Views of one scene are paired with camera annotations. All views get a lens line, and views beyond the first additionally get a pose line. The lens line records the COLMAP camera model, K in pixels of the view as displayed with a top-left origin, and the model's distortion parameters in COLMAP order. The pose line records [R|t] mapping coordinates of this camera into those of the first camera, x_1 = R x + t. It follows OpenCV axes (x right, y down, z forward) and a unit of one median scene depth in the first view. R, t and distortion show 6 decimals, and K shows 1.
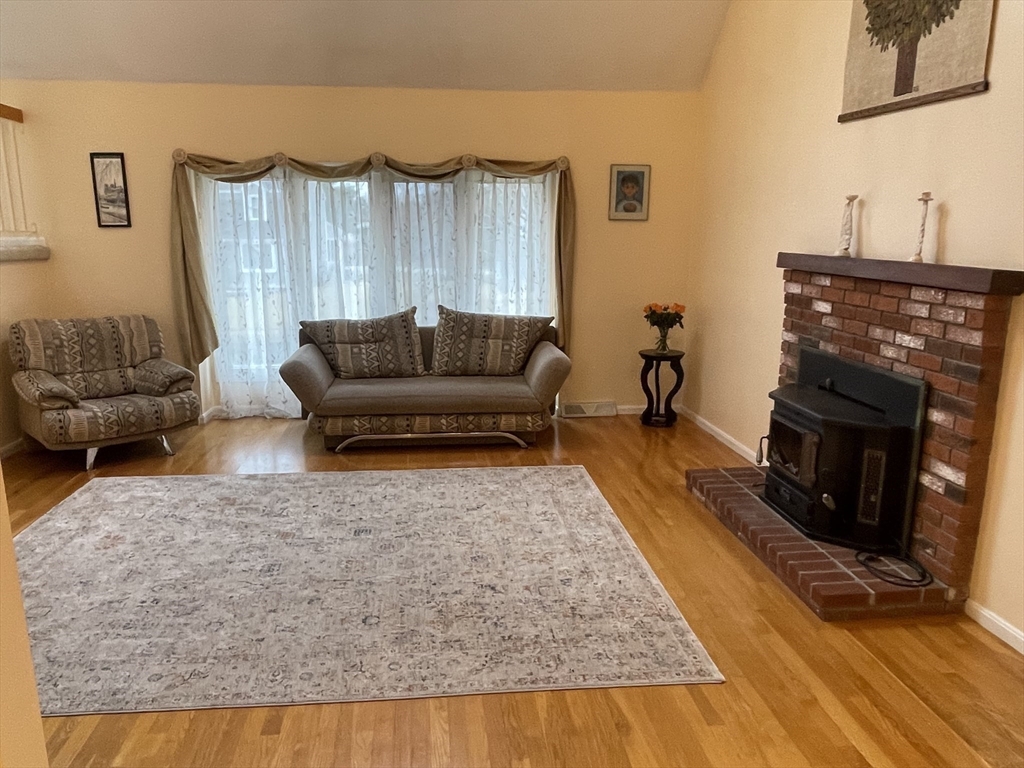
lens RADIAL K [[741.2, 0, 499.2], [0, 741.2, 390.7], [0, 0, 1]] dist [0.021013, -0.045000]
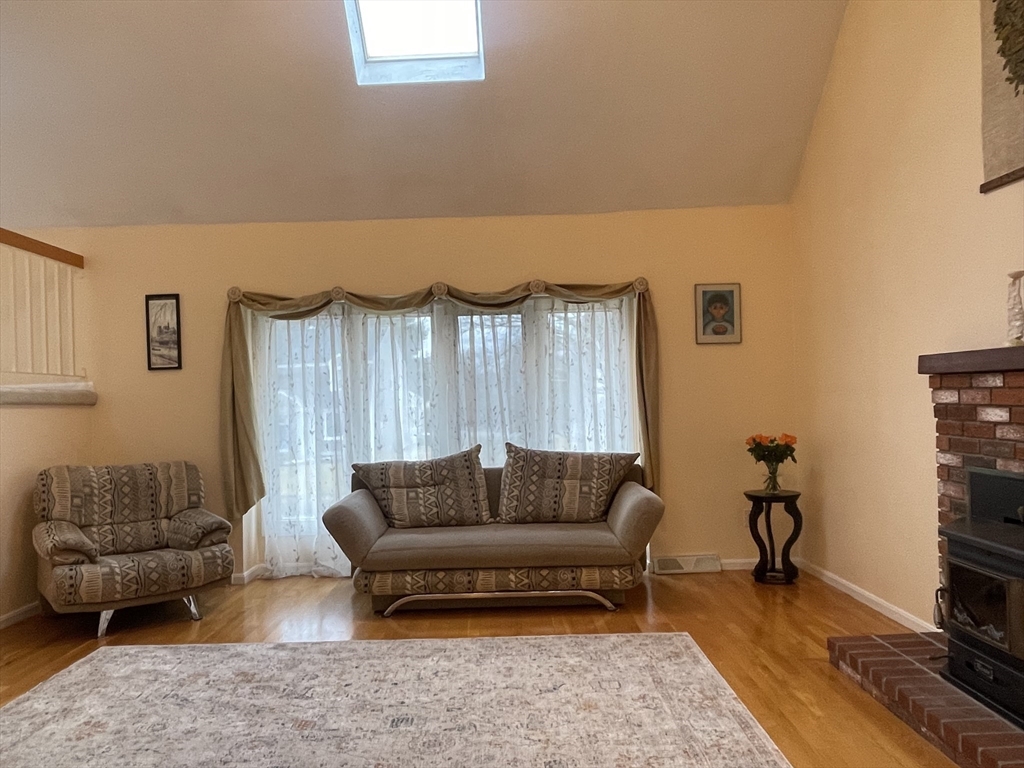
lens RADIAL K [[741.2, 0, 499.2], [0, 741.2, 390.7], [0, 0, 1]] dist [0.021013, -0.045000]
pose [[0.994208, -0.032816, -0.102342, 0.003241], [0.009466, 0.975282, -0.220759, 0.026305], [0.107056, 0.218512, 0.969944, 0.181212]]
